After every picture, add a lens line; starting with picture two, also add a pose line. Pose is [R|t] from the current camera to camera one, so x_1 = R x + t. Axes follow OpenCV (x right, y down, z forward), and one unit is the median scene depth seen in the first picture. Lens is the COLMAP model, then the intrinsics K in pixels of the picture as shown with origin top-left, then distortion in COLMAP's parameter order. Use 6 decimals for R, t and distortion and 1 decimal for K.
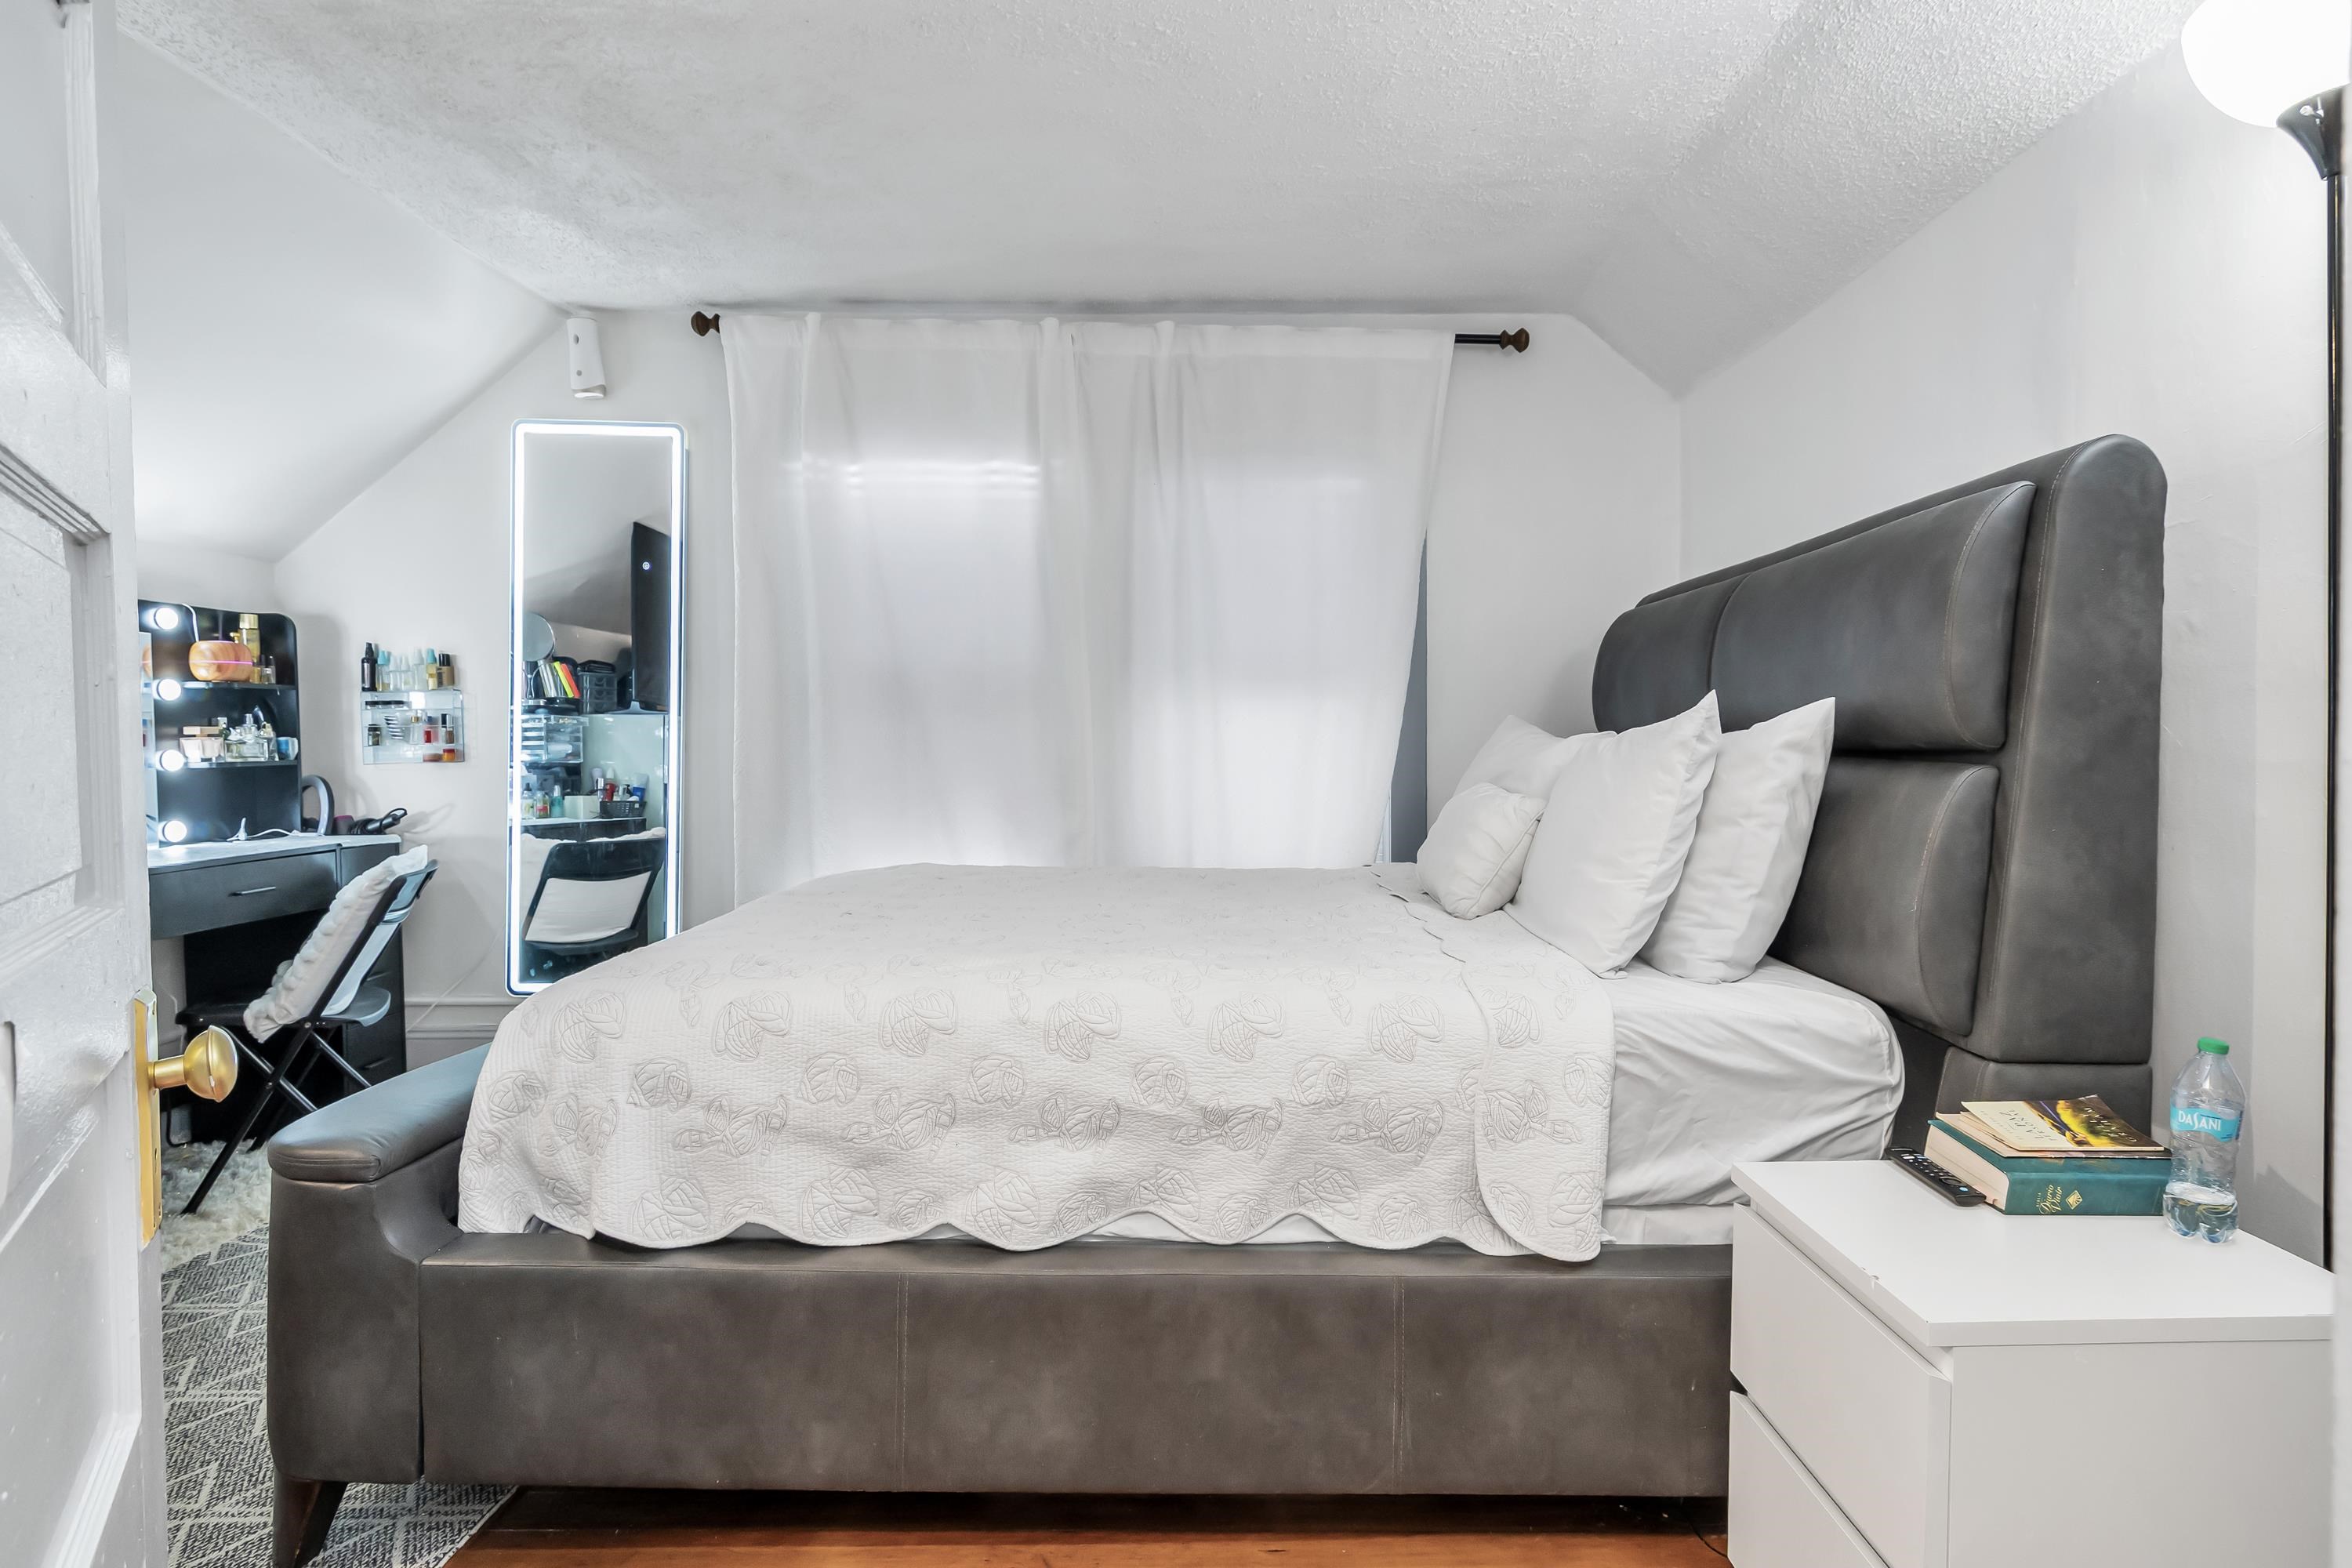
lens RADIAL K [[1177.2, 0, 1176.0], [0, 1177.2, 784.0], [0, 0, 1]] dist [0.004406, -0.000662]
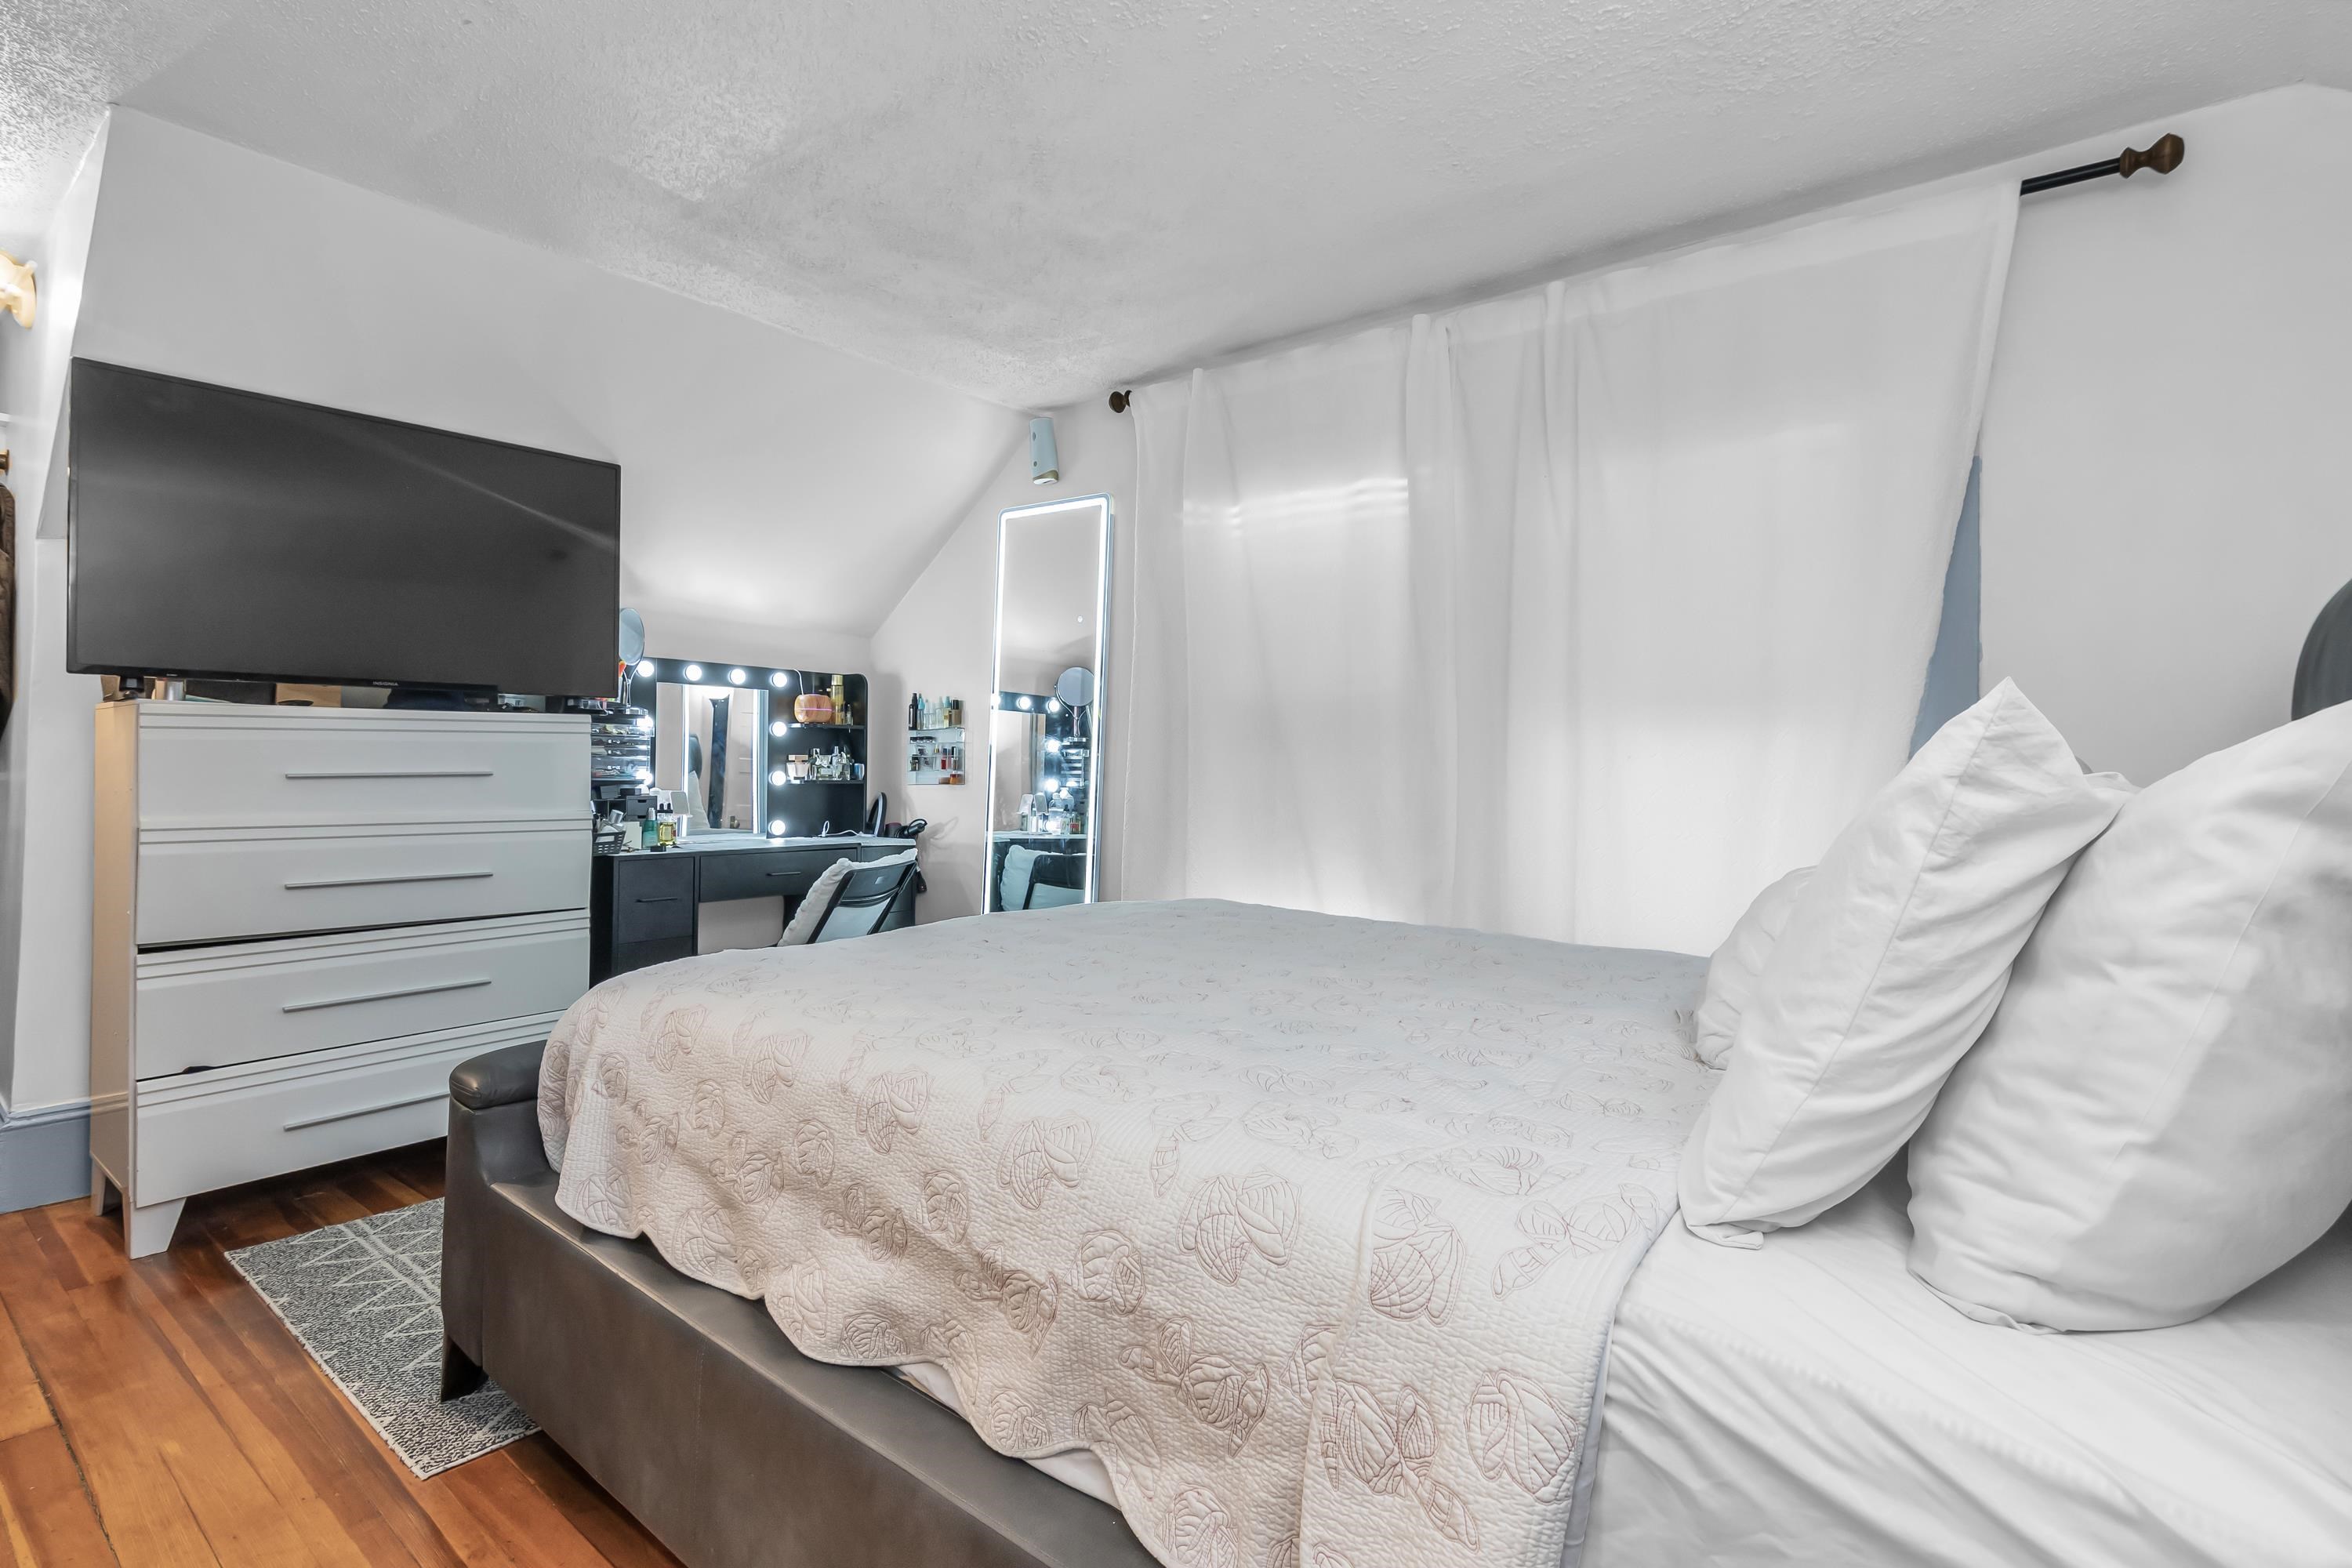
lens RADIAL K [[1053.5, 0, 1021.8], [0, 1053.5, 769.3], [0, 0, 1]] dist [0.001535, -0.000055]
pose [[0.769466, 0.014632, -0.638520, 0.188178], [-0.042490, 0.998695, -0.028319, -0.006851], [0.637273, 0.048921, 0.769084, 0.194346]]
